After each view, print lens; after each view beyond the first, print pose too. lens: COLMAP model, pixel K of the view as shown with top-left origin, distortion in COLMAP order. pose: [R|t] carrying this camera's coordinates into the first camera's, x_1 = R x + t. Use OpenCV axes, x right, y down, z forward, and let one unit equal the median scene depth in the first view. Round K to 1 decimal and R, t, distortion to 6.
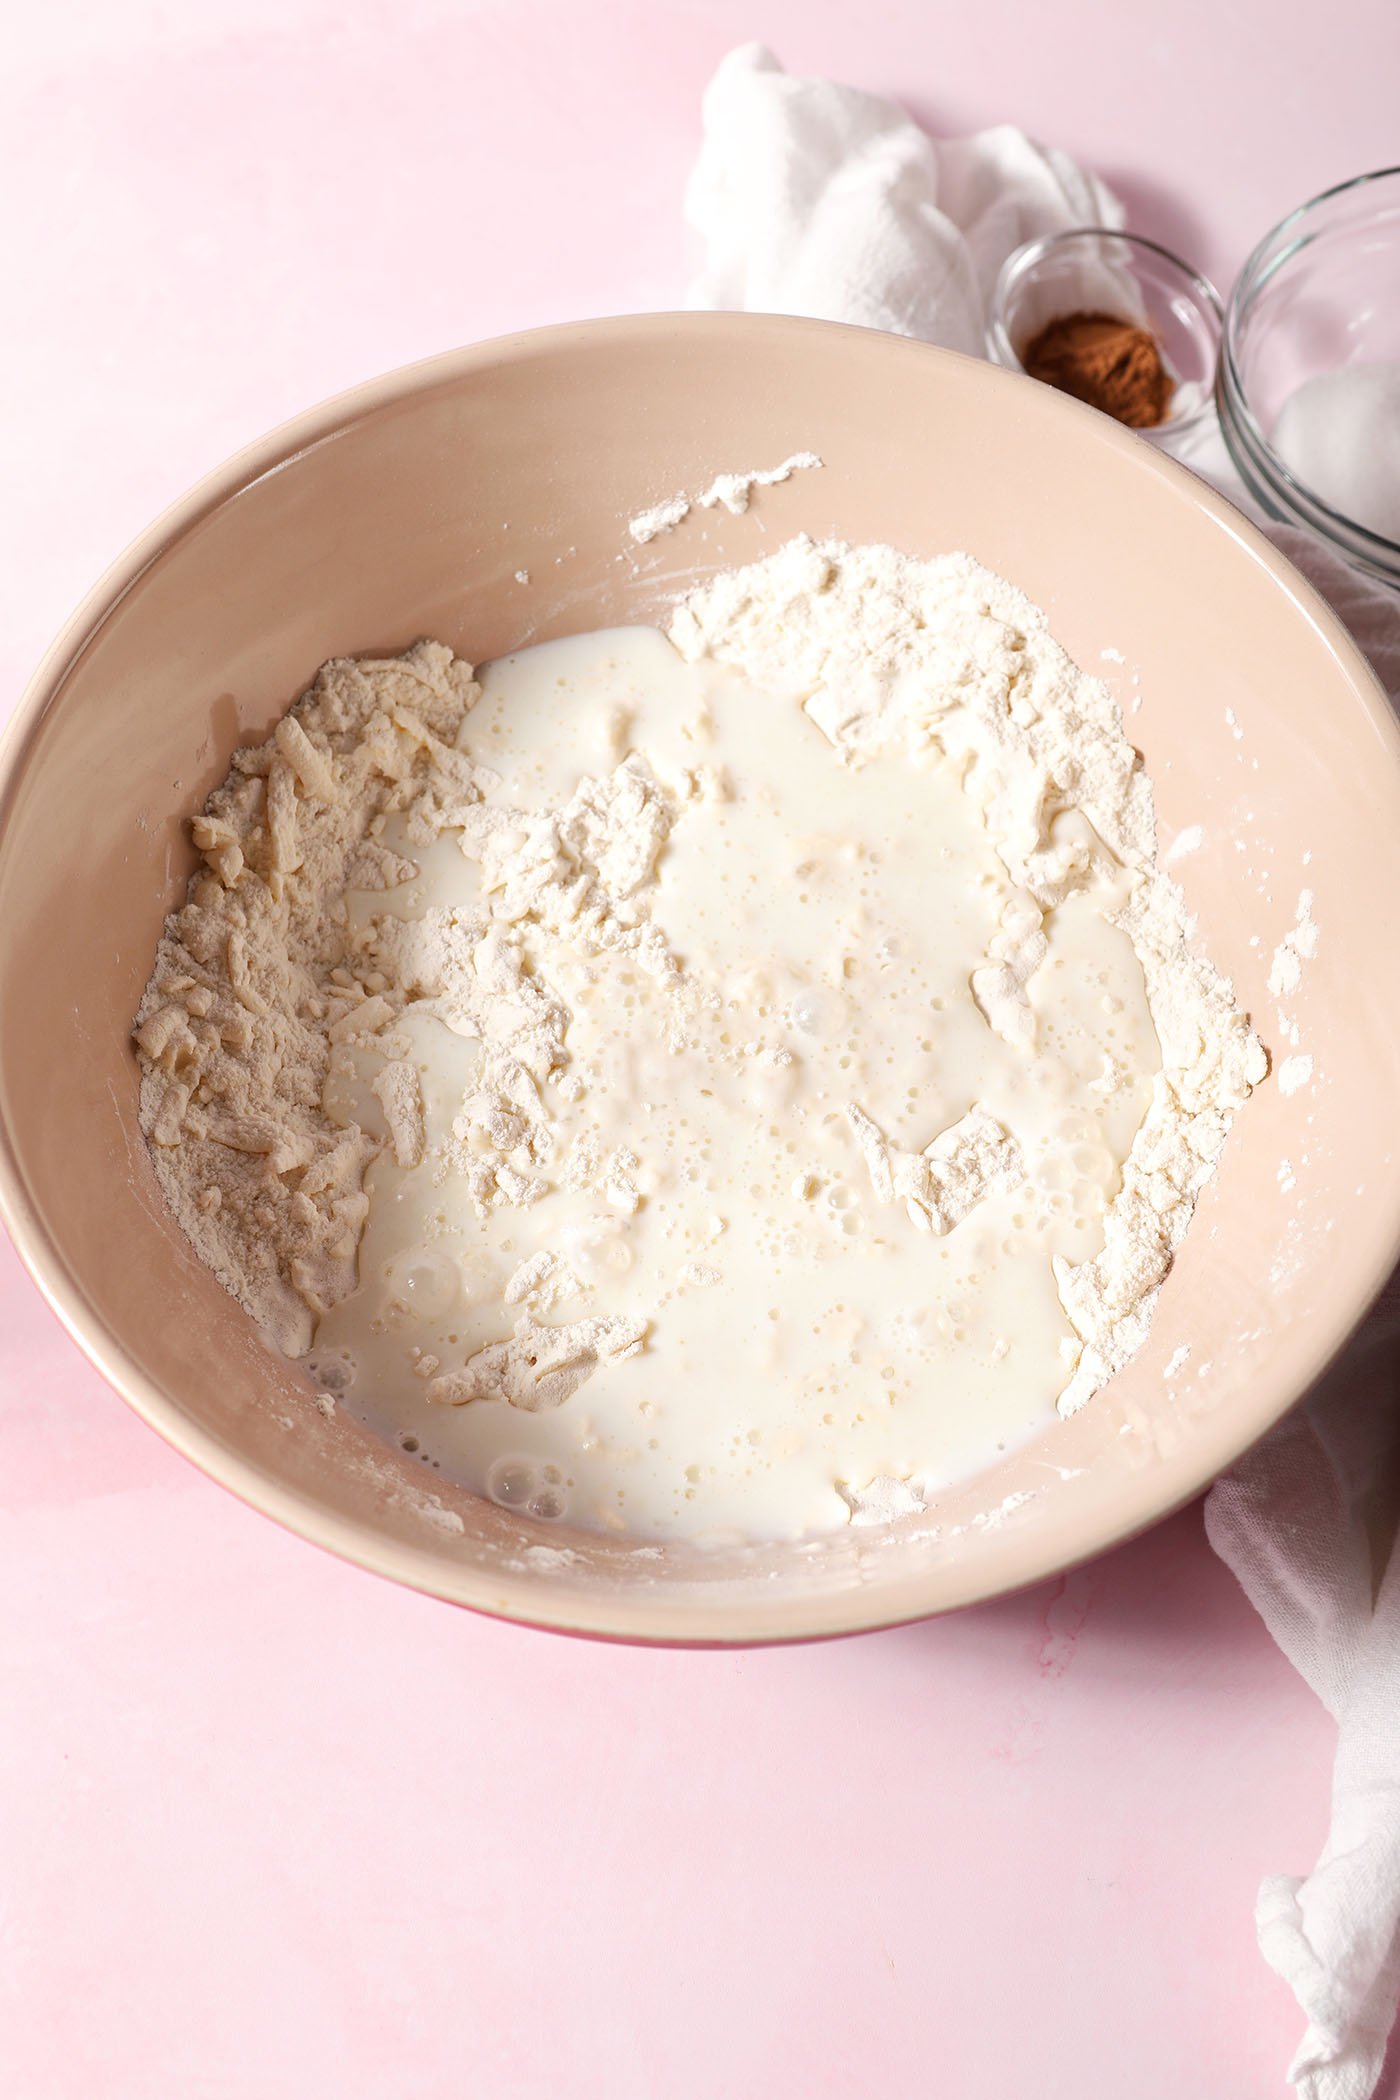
lens RADIAL K [[2573.4, 0, 702.7], [0, 2573.4, 1058.8], [0, 0, 1]] dist [0.029313, 0.000000]
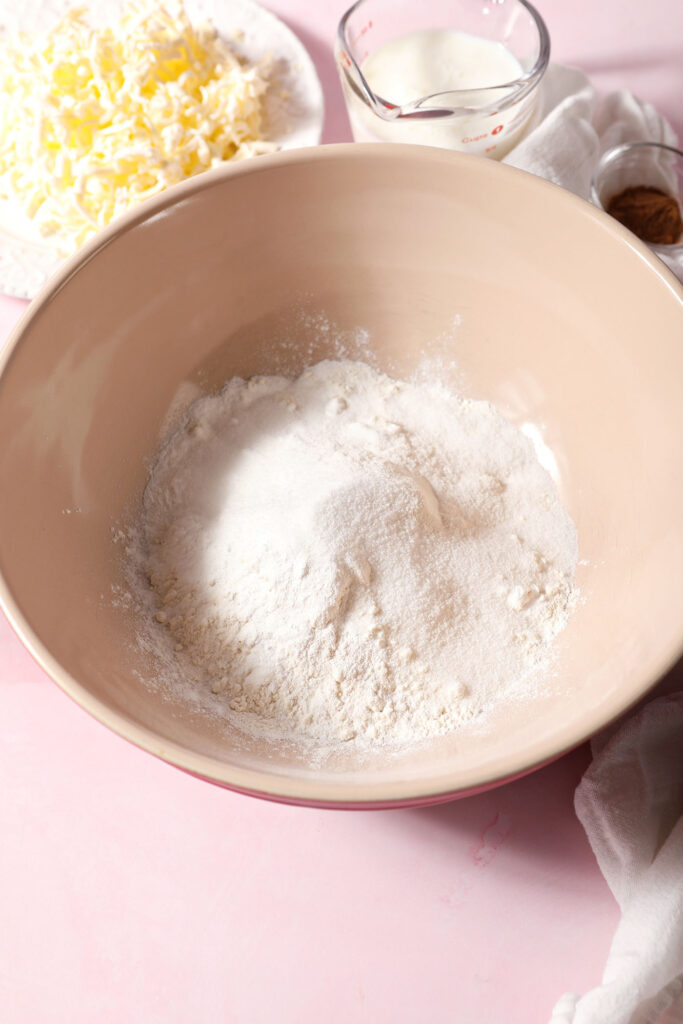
lens RADIAL K [[1254.9, 0, 343.1], [0, 1254.9, 515.4], [0, 0, 1]] dist [0.029313, 0.000000]
pose [[0.974972, 0.157576, -0.156843, 0.141138], [-0.166327, 0.985077, -0.044247, 0.043995], [0.147530, 0.069227, 0.986632, 0.059001]]
